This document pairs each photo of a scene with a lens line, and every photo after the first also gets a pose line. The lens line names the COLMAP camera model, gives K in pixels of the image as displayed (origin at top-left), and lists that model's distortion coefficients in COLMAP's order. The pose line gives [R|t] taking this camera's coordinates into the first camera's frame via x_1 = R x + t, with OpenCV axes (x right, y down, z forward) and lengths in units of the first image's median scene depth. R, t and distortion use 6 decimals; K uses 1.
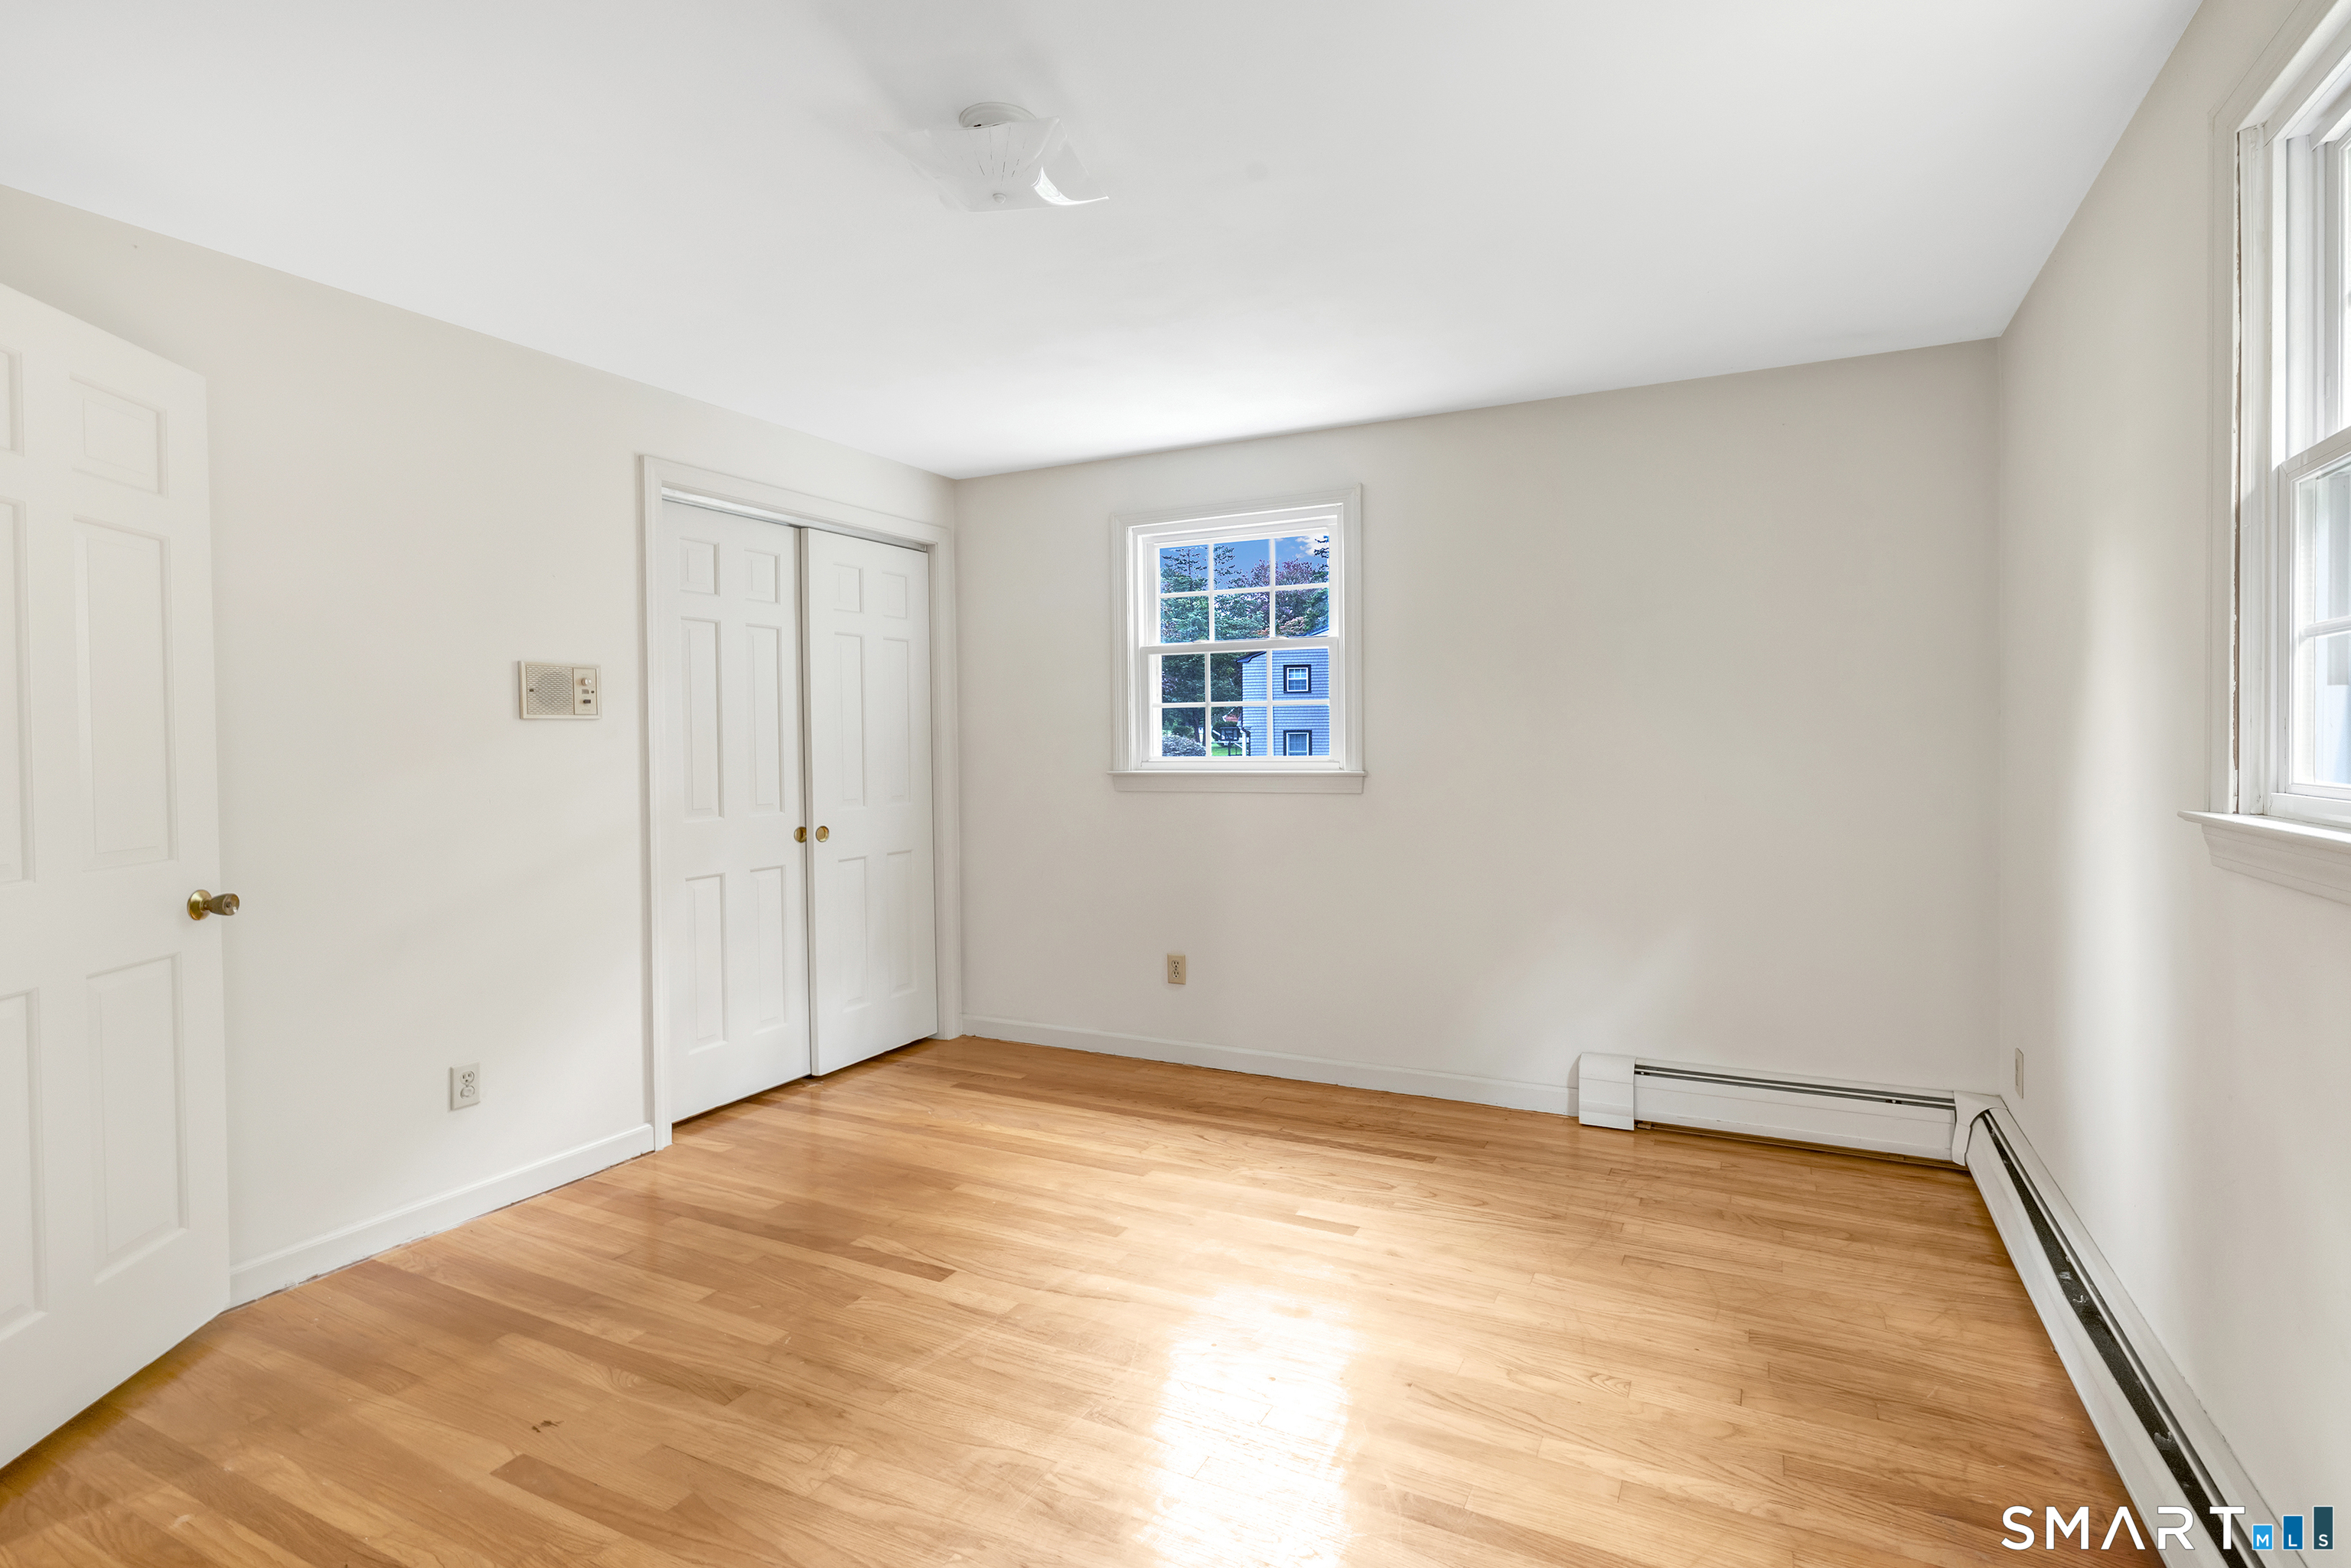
lens RADIAL K [[1061.7, 0, 1190.3], [0, 1061.7, 760.4], [0, 0, 1]] dist [-0.004715, 0.000732]
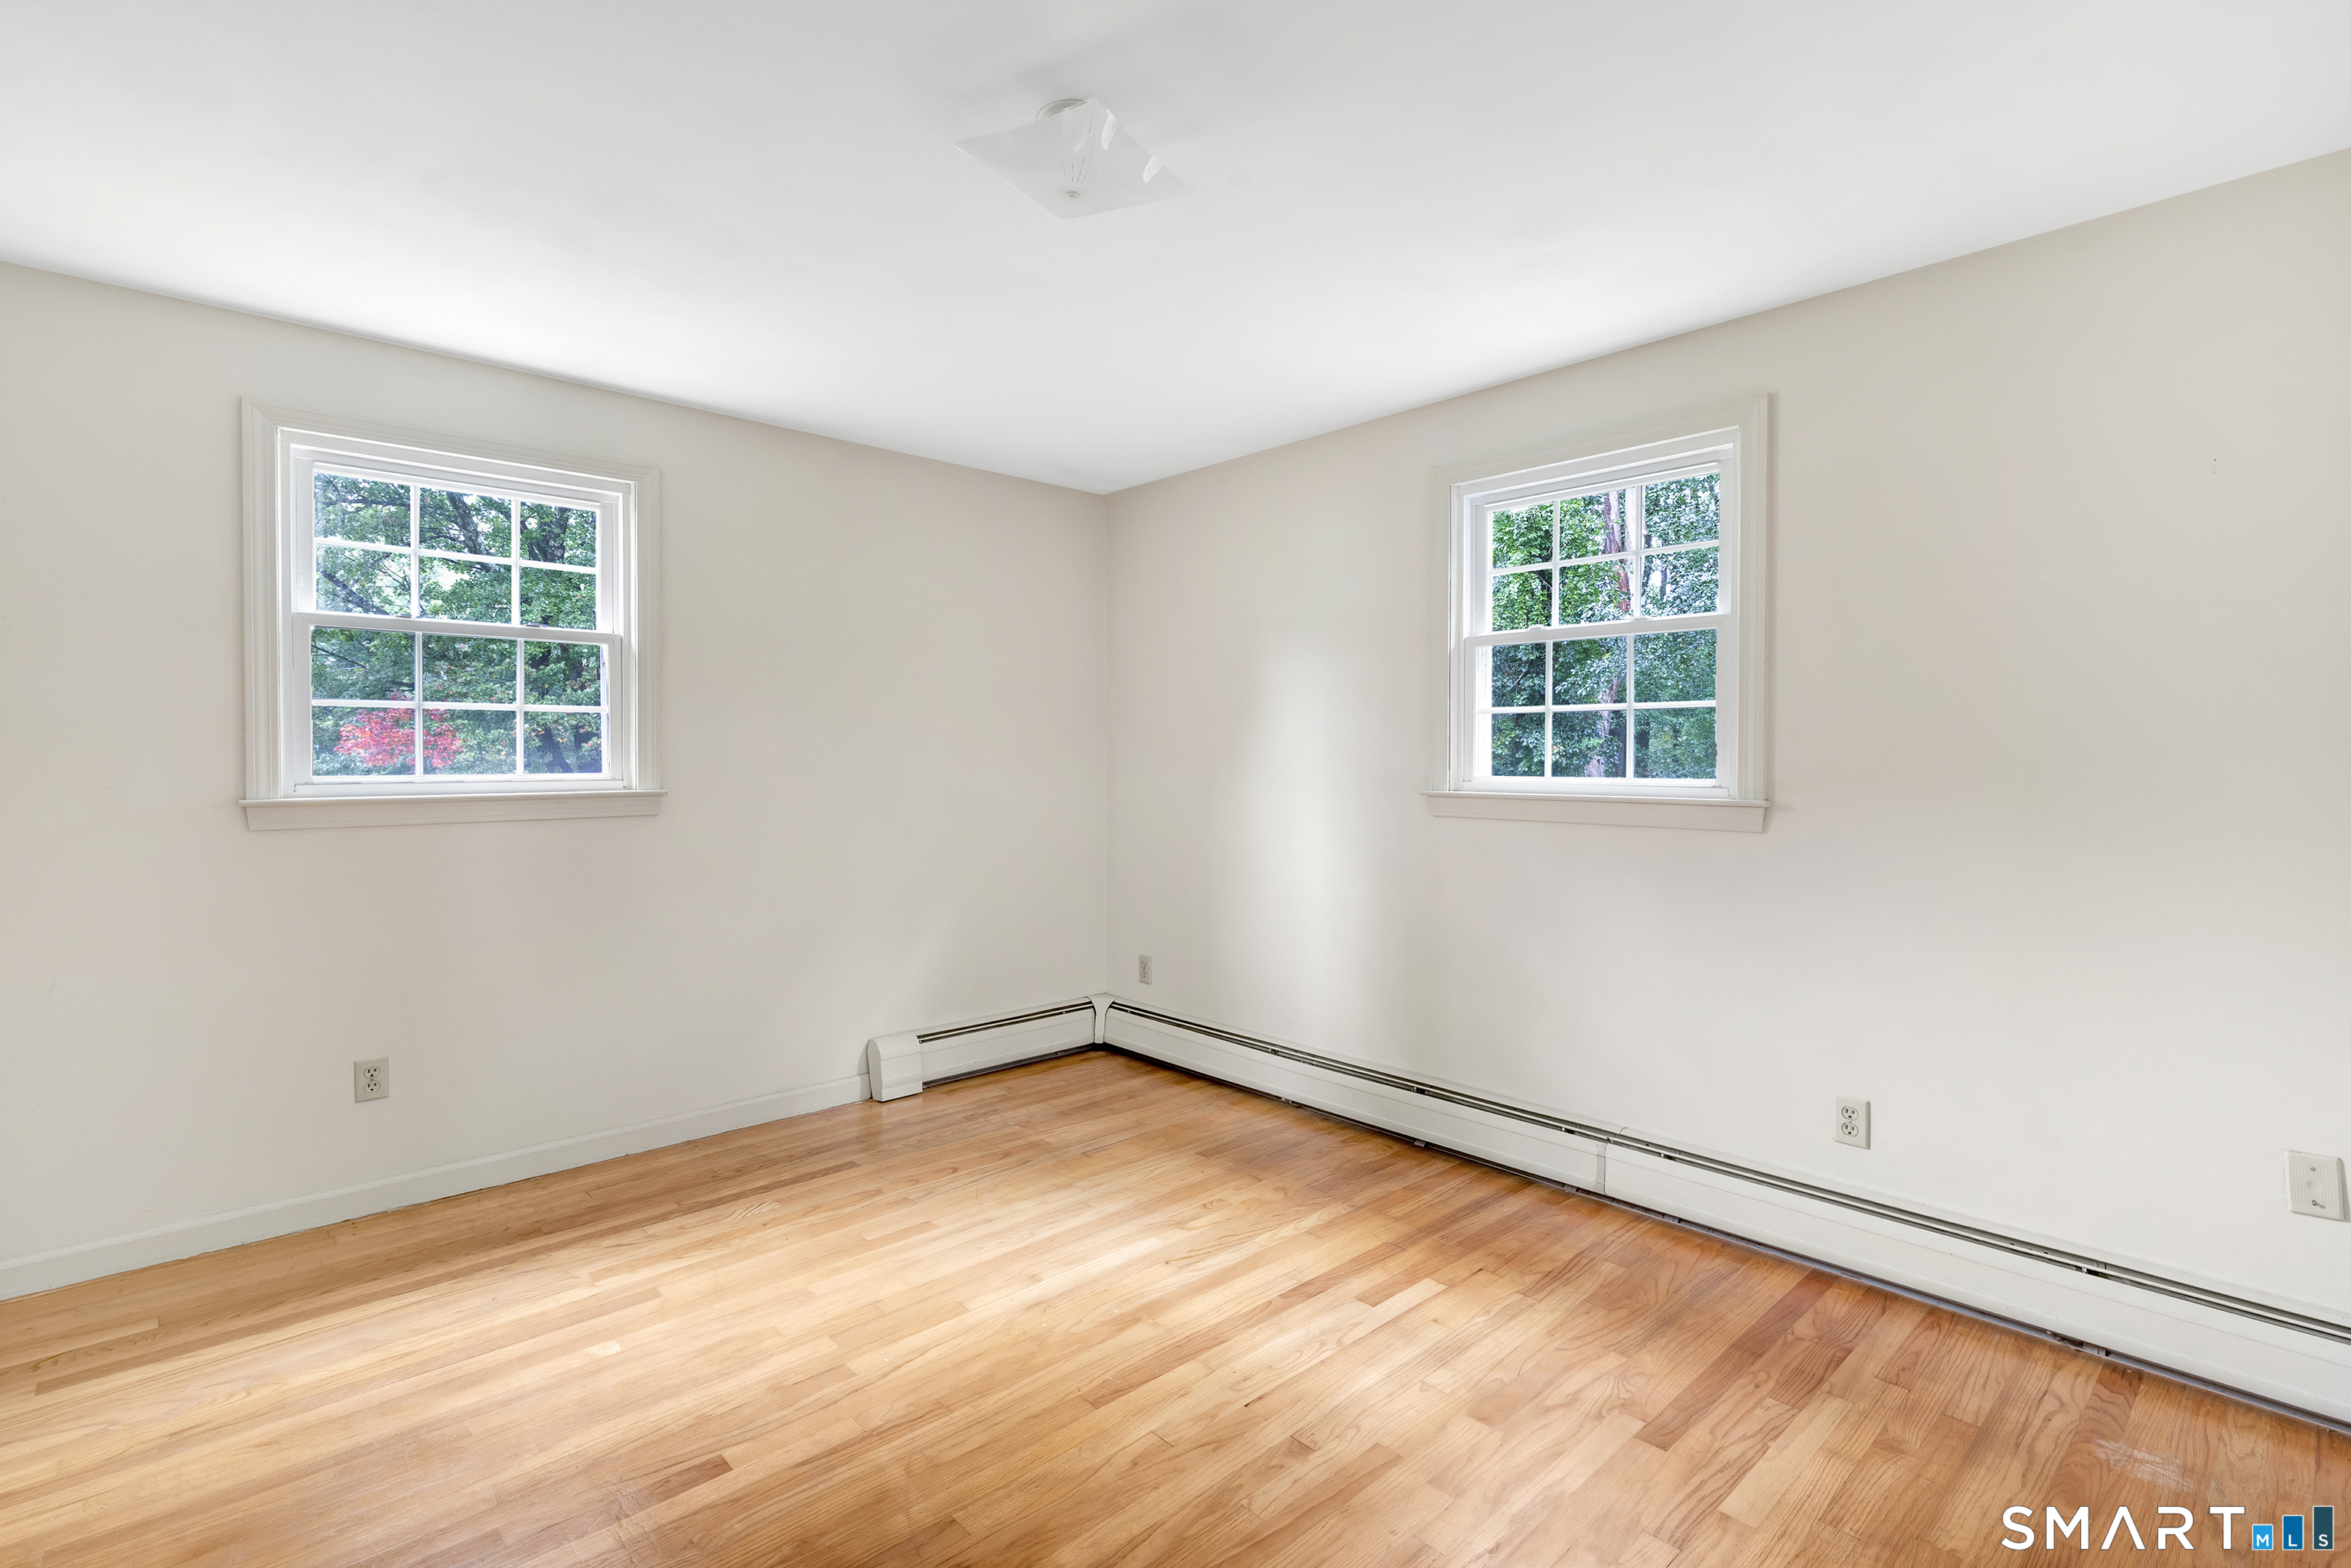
lens RADIAL K [[1061.7, 0, 1189.8], [0, 1061.7, 761.9], [0, 0, 1]] dist [-0.004715, 0.000732]
pose [[0.379635, 0.003628, 0.925129, -0.597330], [0.015347, 0.999830, -0.010219, 0.003454], [-0.925009, 0.018077, 0.379515, 0.303469]]
